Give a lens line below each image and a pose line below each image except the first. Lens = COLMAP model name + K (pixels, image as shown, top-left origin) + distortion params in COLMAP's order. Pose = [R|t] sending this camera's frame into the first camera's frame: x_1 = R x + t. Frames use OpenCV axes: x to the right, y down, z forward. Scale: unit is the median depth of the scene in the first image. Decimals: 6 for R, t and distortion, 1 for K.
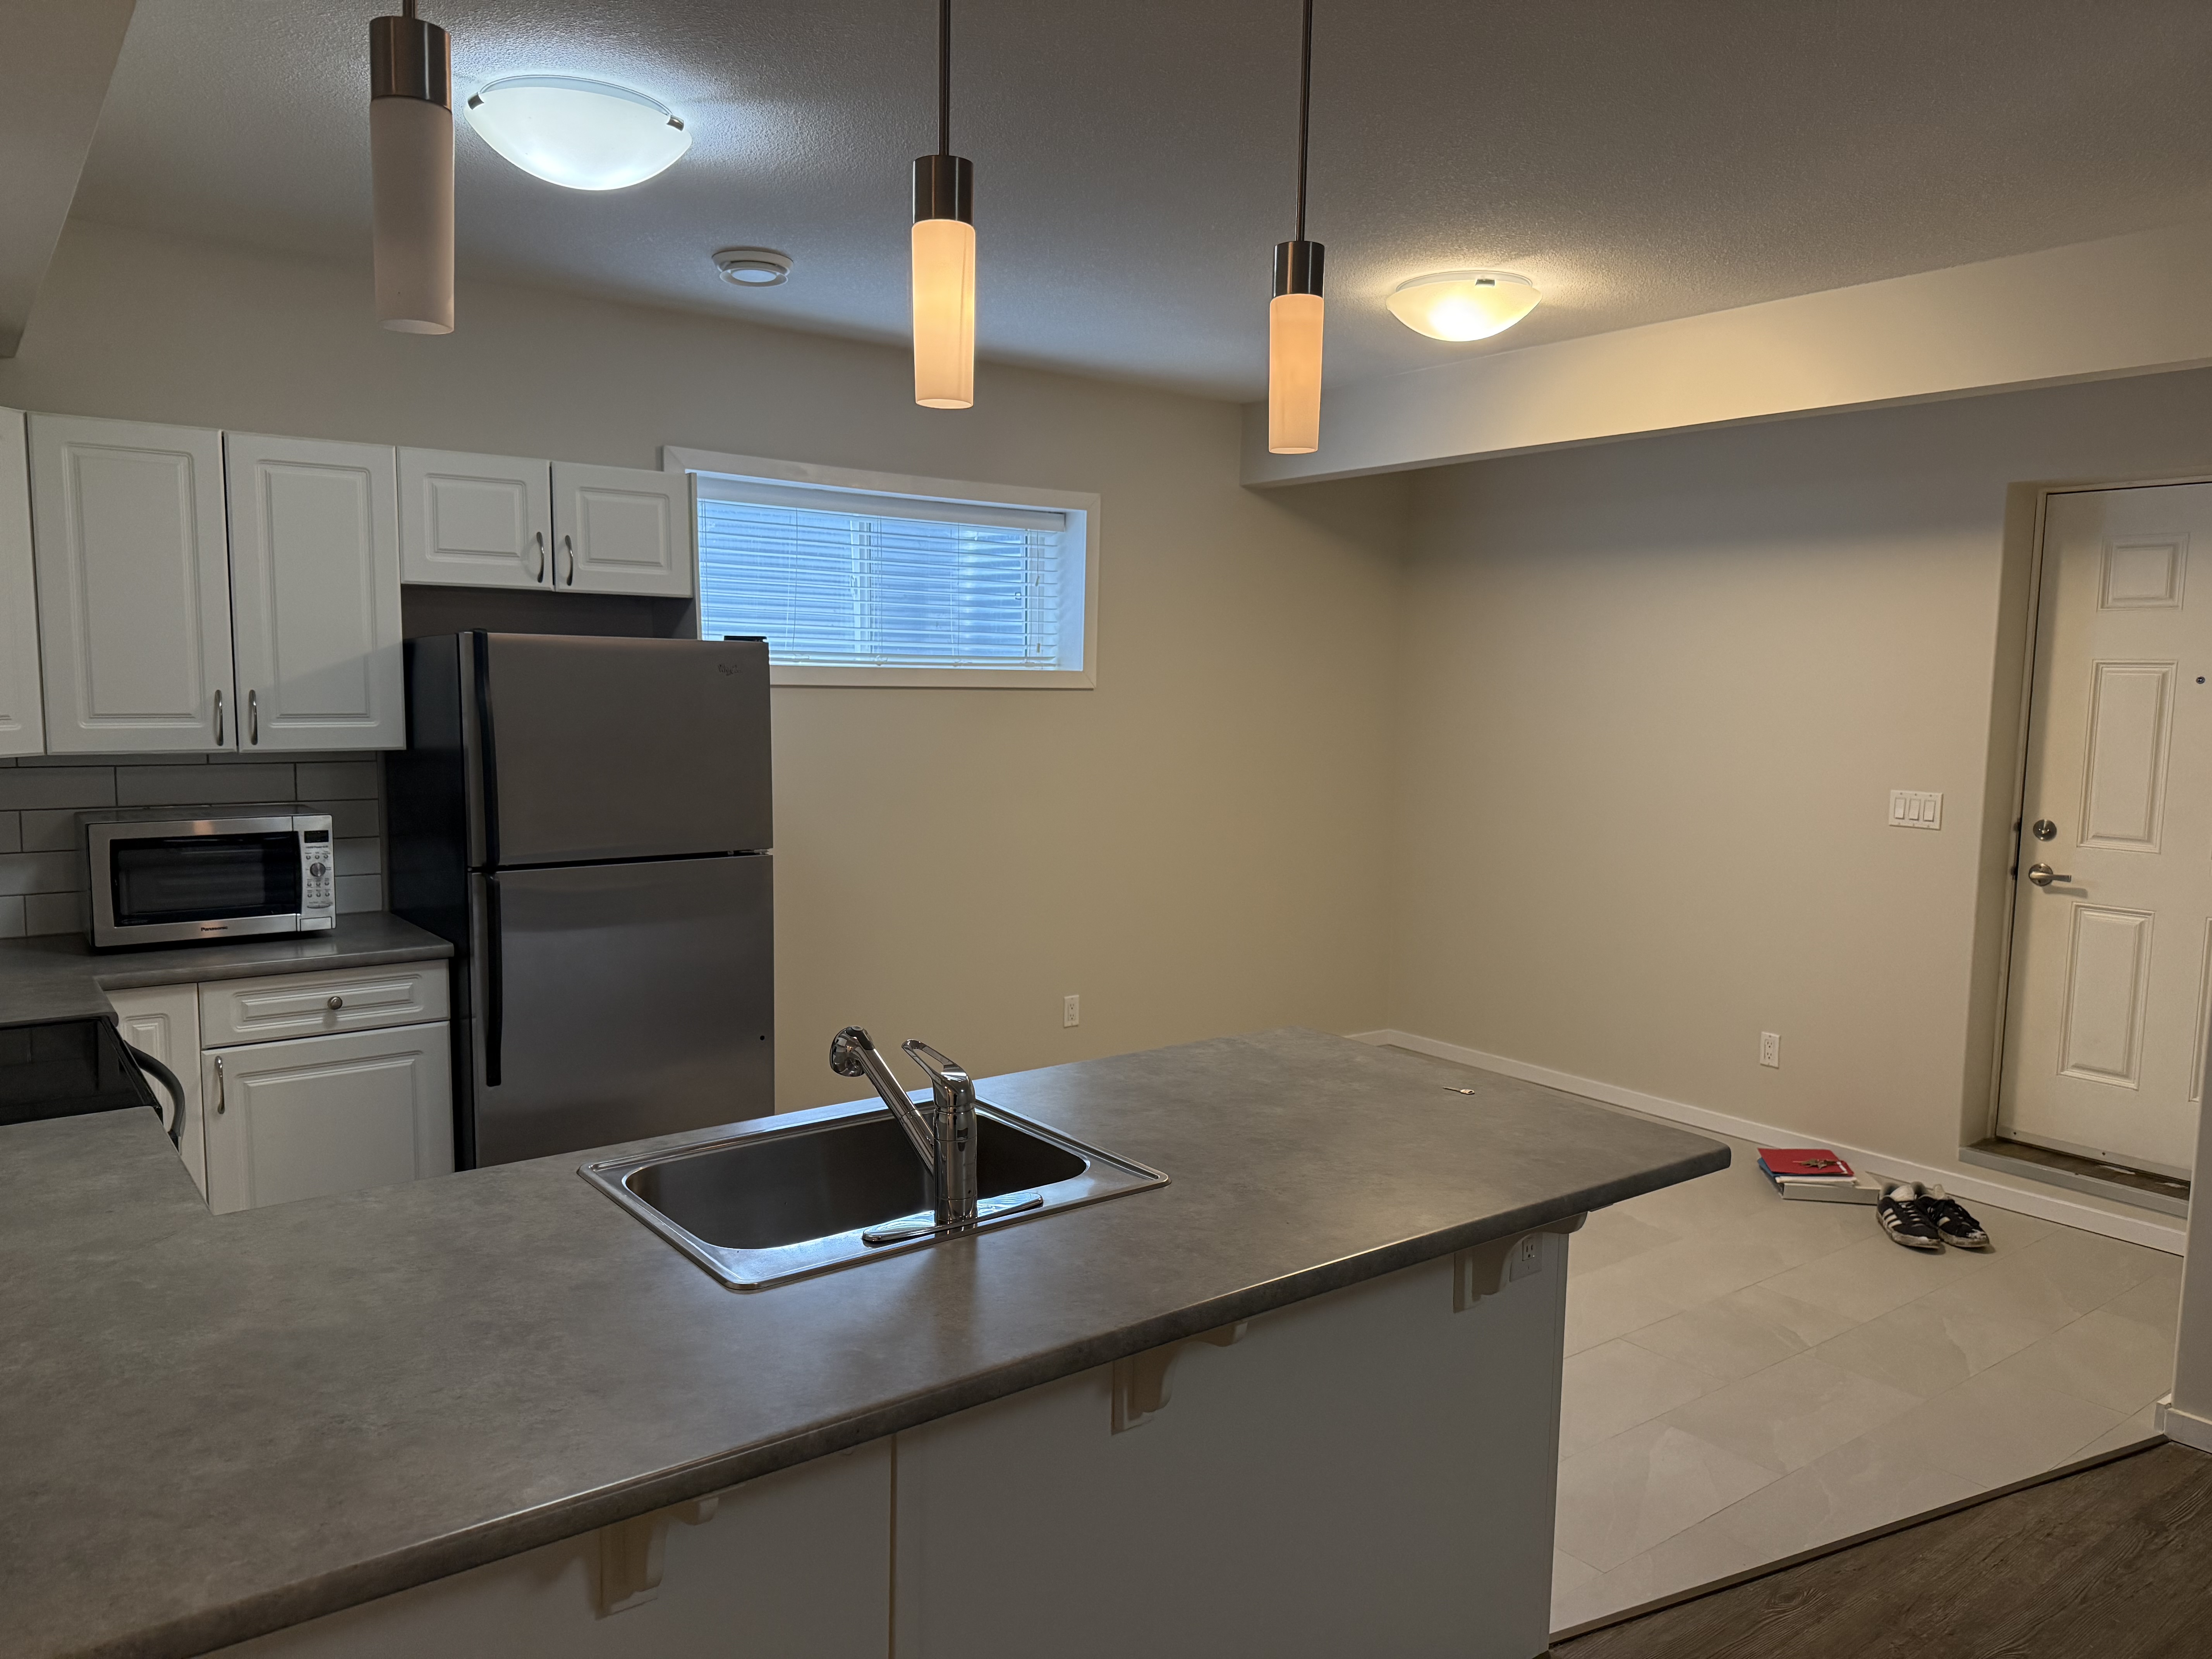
lens RADIAL K [[1549.7, 0, 1114.3], [0, 1549.7, 841.1], [0, 0, 1]] dist [0.049276, -0.058009]
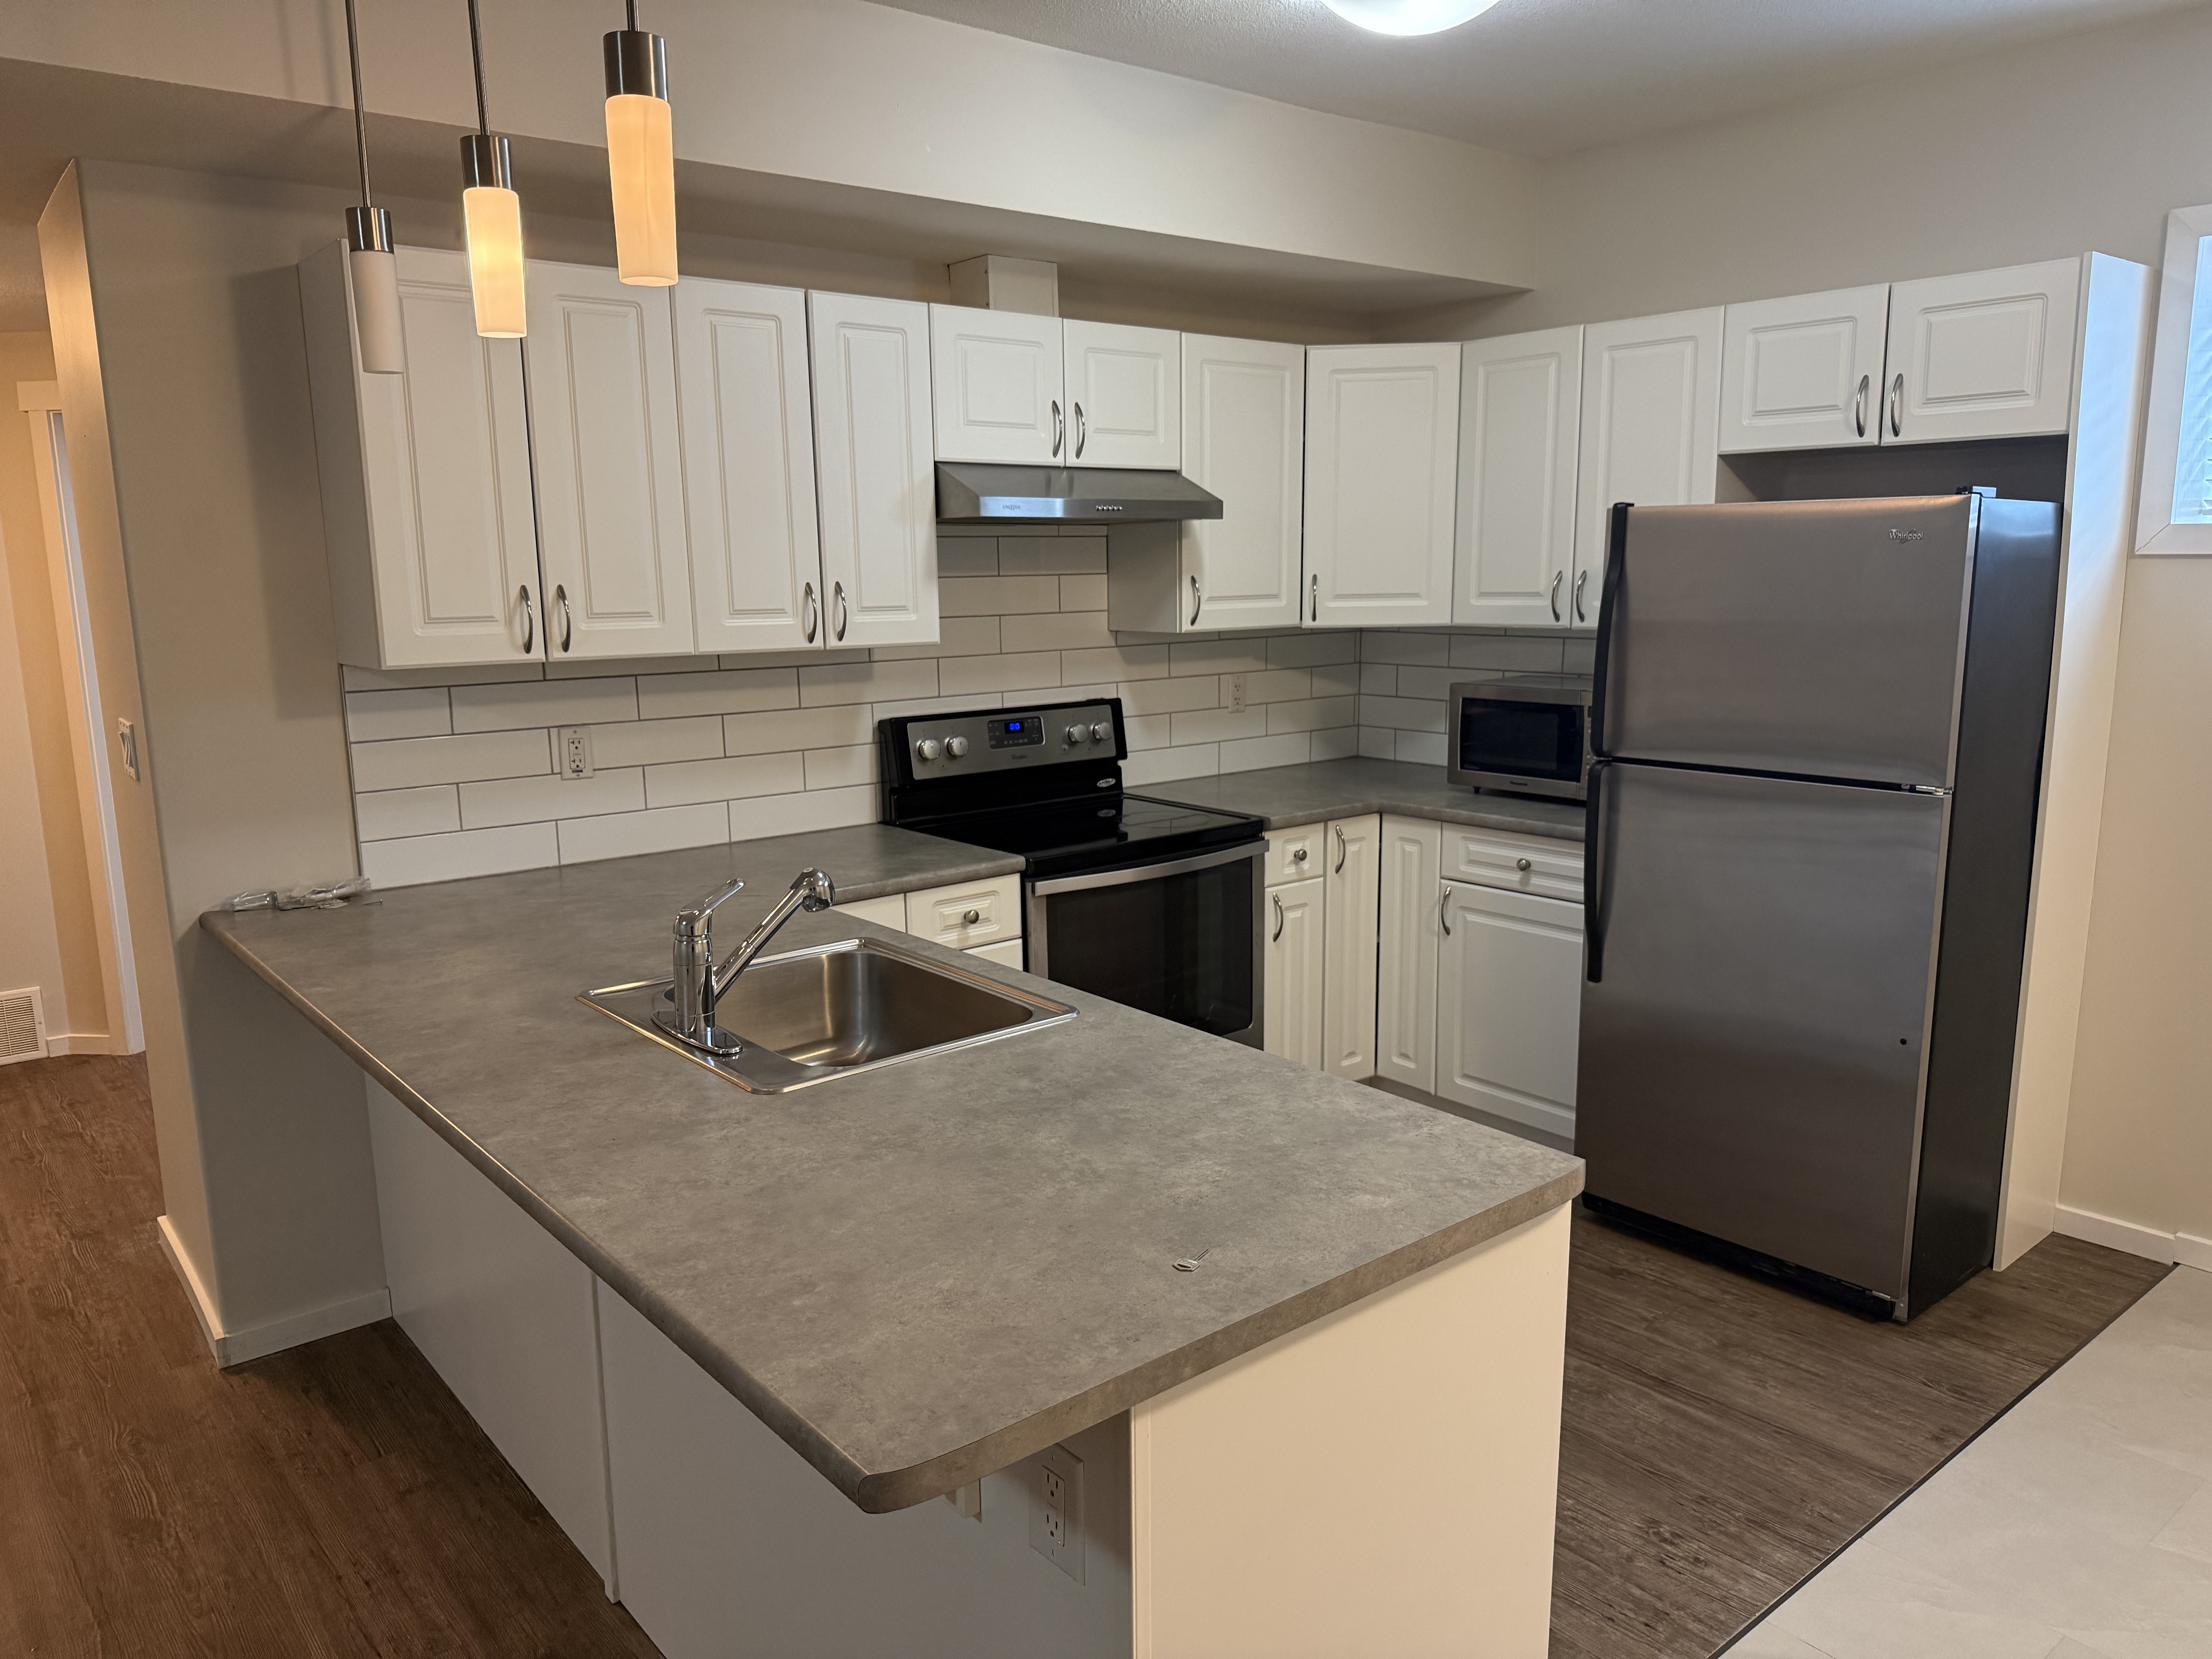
lens RADIAL K [[1549.7, 0, 1102.9], [0, 1549.7, 843.3], [0, 0, 1]] dist [0.049276, -0.058009]
pose [[0.025721, 0.165970, -0.985795, 0.438100], [-0.086292, 0.982809, 0.163216, -0.048802], [0.995938, 0.080869, 0.039600, 0.527092]]
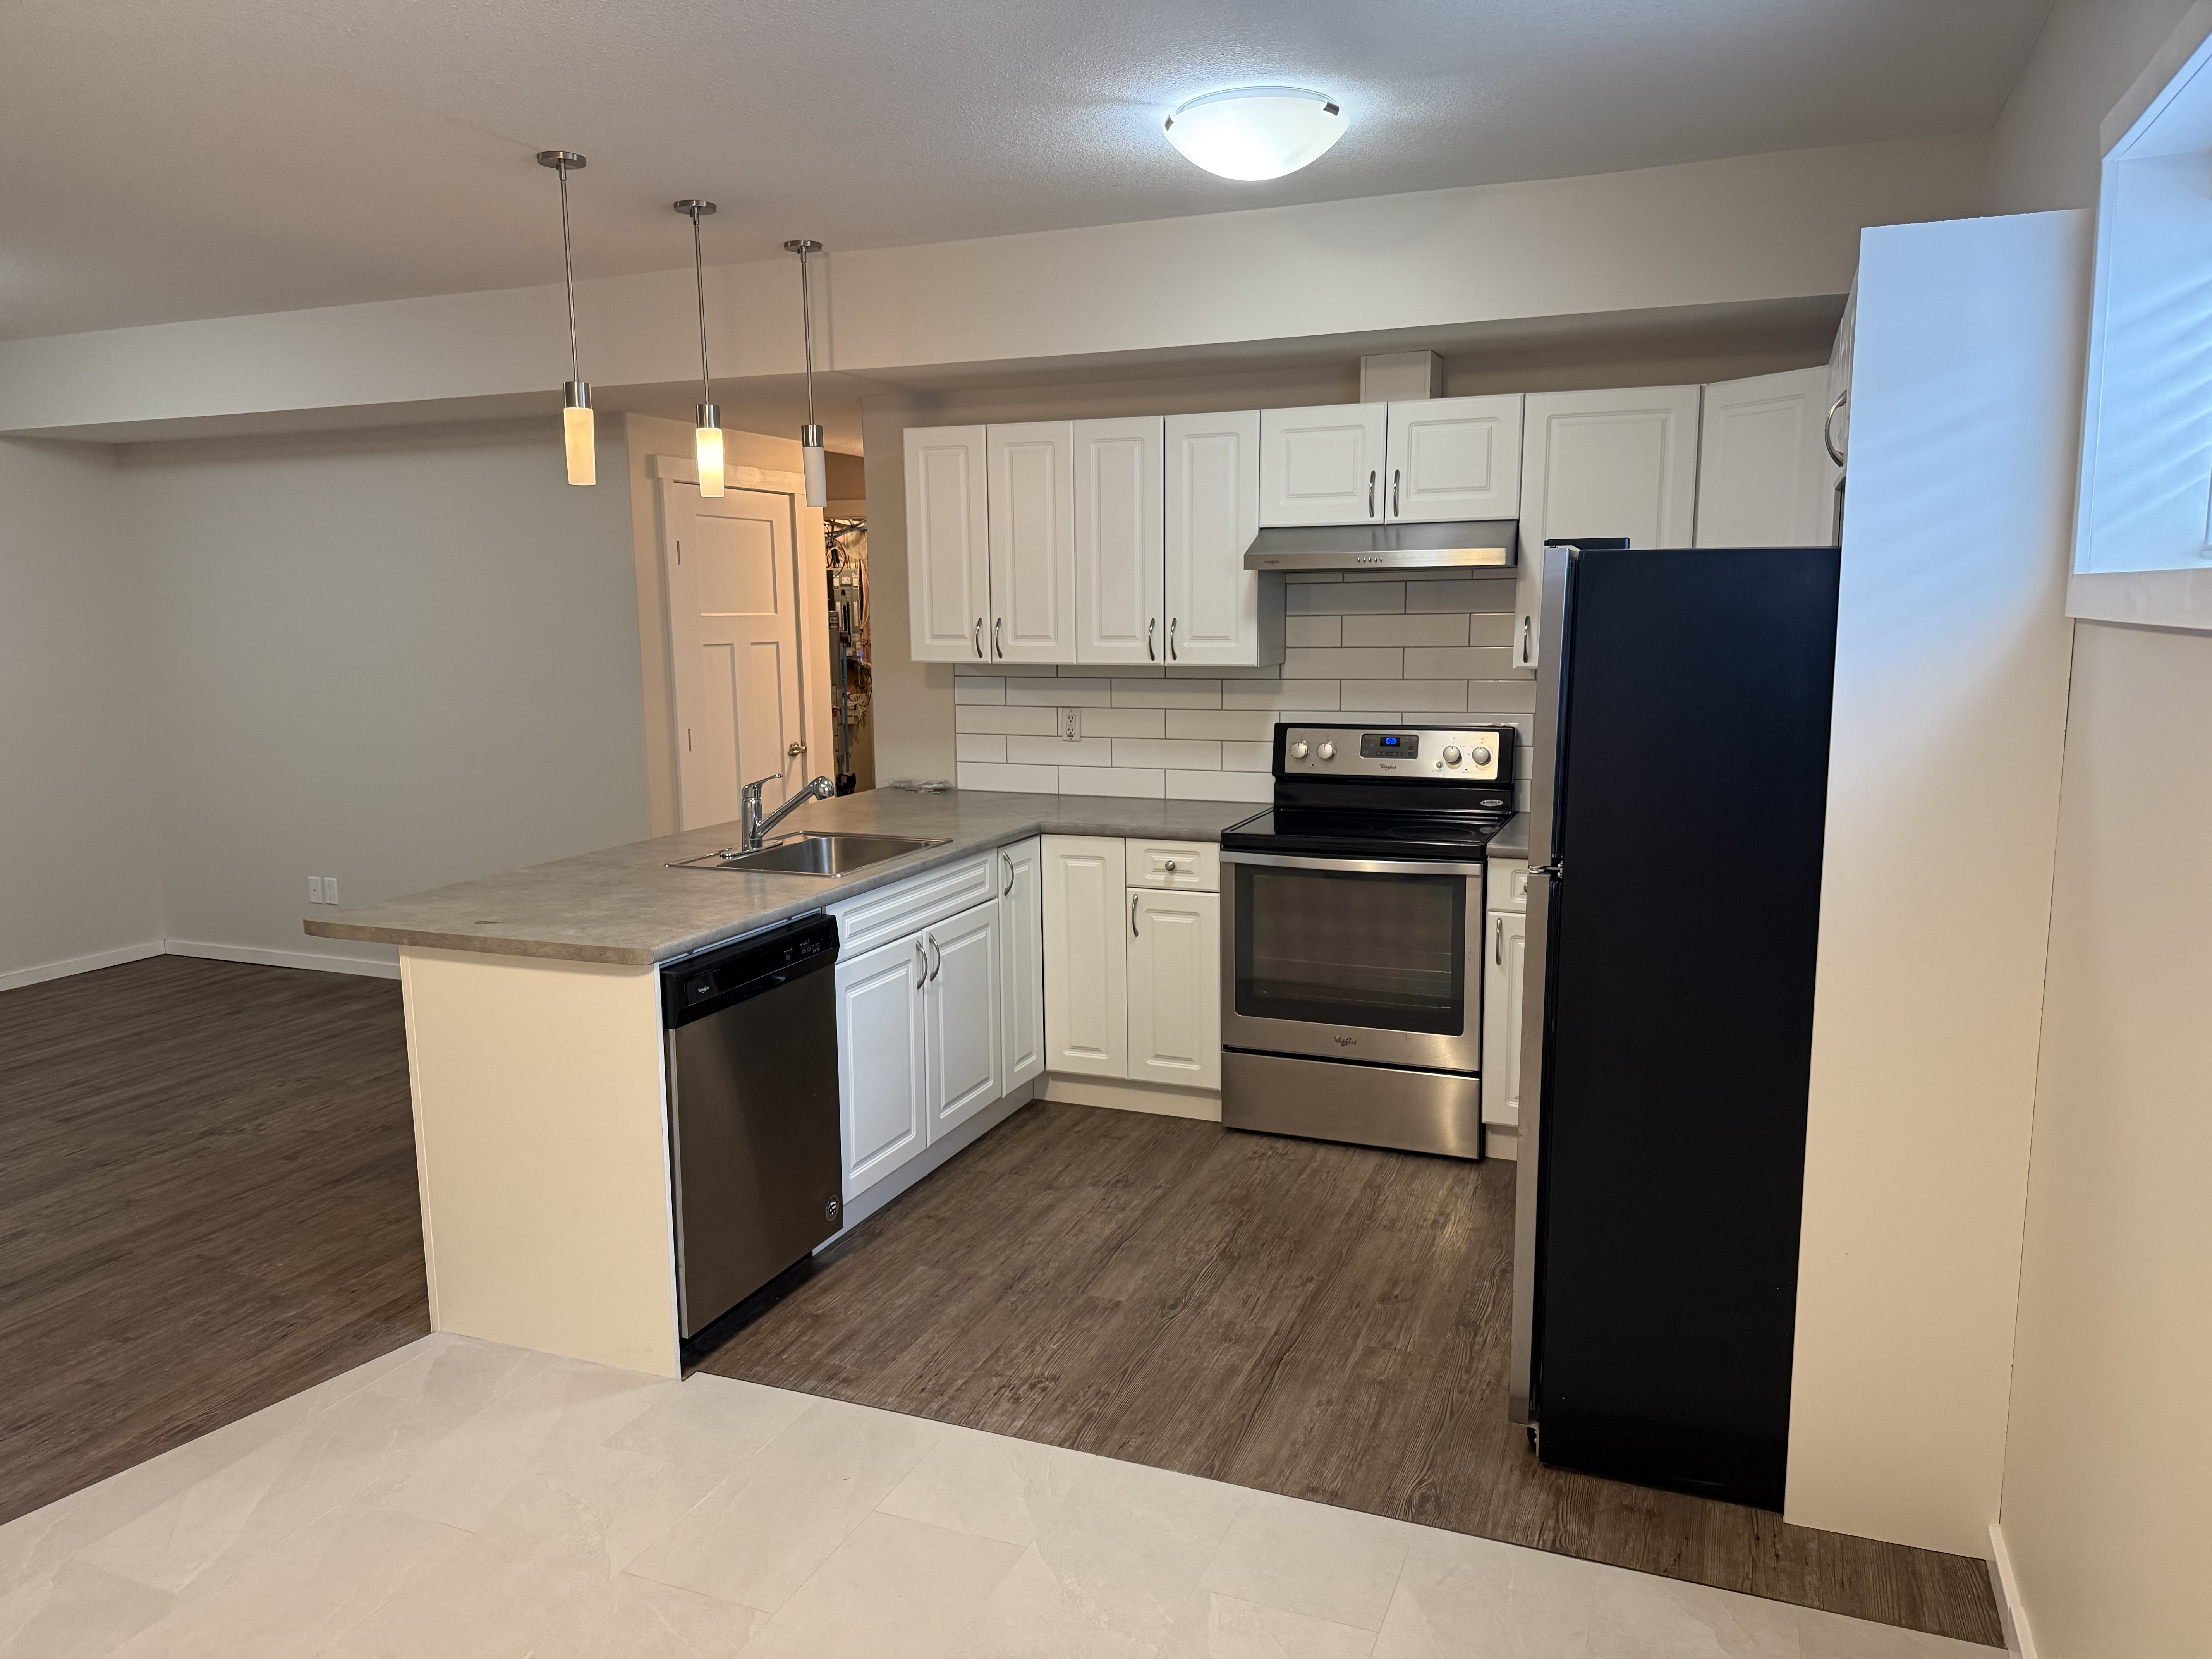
lens RADIAL K [[1549.7, 0, 1129.4], [0, 1549.7, 838.0], [0, 0, 1]] dist [0.049276, -0.058009]
pose [[-0.866051, 0.065294, -0.495674, 0.226221], [-0.056689, 0.972216, 0.227117, -0.132454], [0.496732, 0.224794, -0.838287, 1.331606]]
